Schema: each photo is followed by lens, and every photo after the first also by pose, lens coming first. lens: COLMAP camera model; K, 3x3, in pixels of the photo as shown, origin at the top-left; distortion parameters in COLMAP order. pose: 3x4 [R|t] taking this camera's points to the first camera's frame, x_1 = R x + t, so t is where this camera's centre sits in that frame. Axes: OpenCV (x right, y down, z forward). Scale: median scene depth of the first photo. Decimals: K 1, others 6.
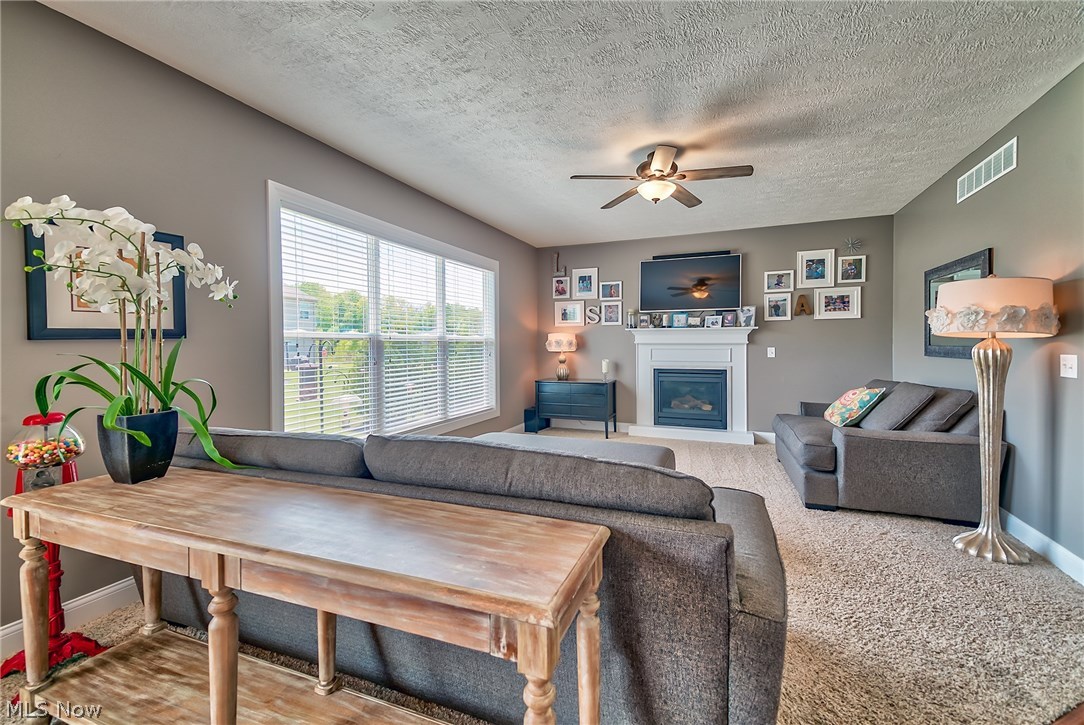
lens RADIAL K [[437.4, 0, 523.8], [0, 437.4, 350.7], [0, 0, 1]] dist [0.029994, 0.001087]
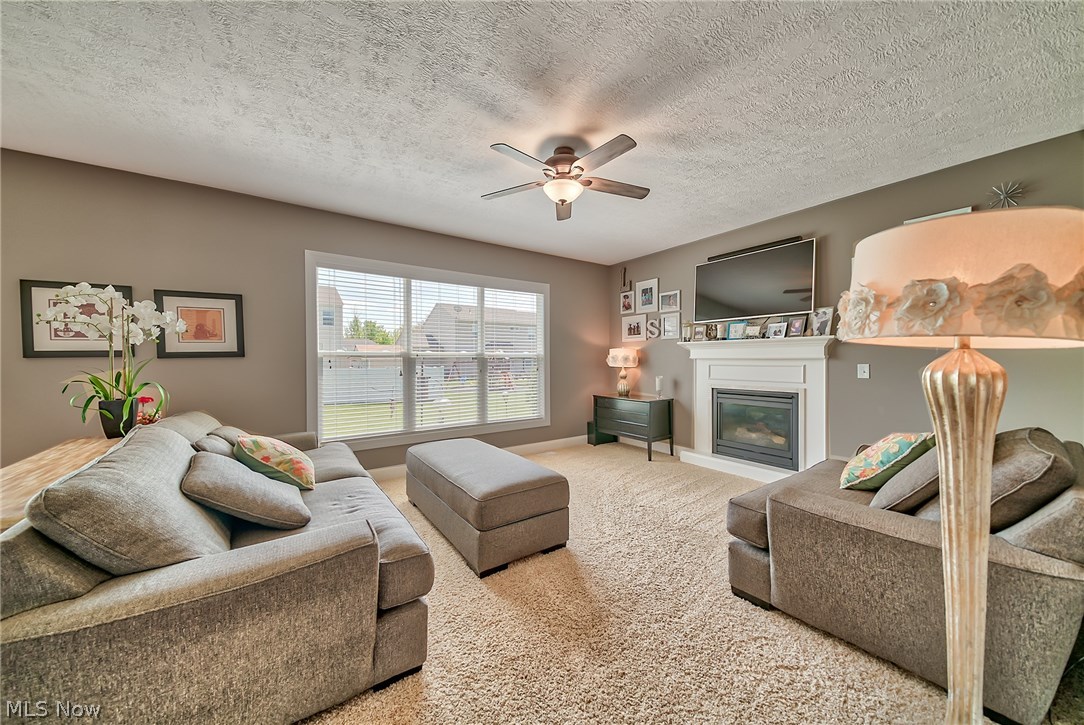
lens RADIAL K [[375.8, 0, 548.3], [0, 375.8, 365.3], [0, 0, 1]] dist [0.016490, -0.000035]
pose [[0.835887, 0.009062, -0.548827, 0.458167], [-0.008333, 0.999958, 0.003819, -0.003908], [0.548839, 0.001381, 0.835927, 0.214516]]
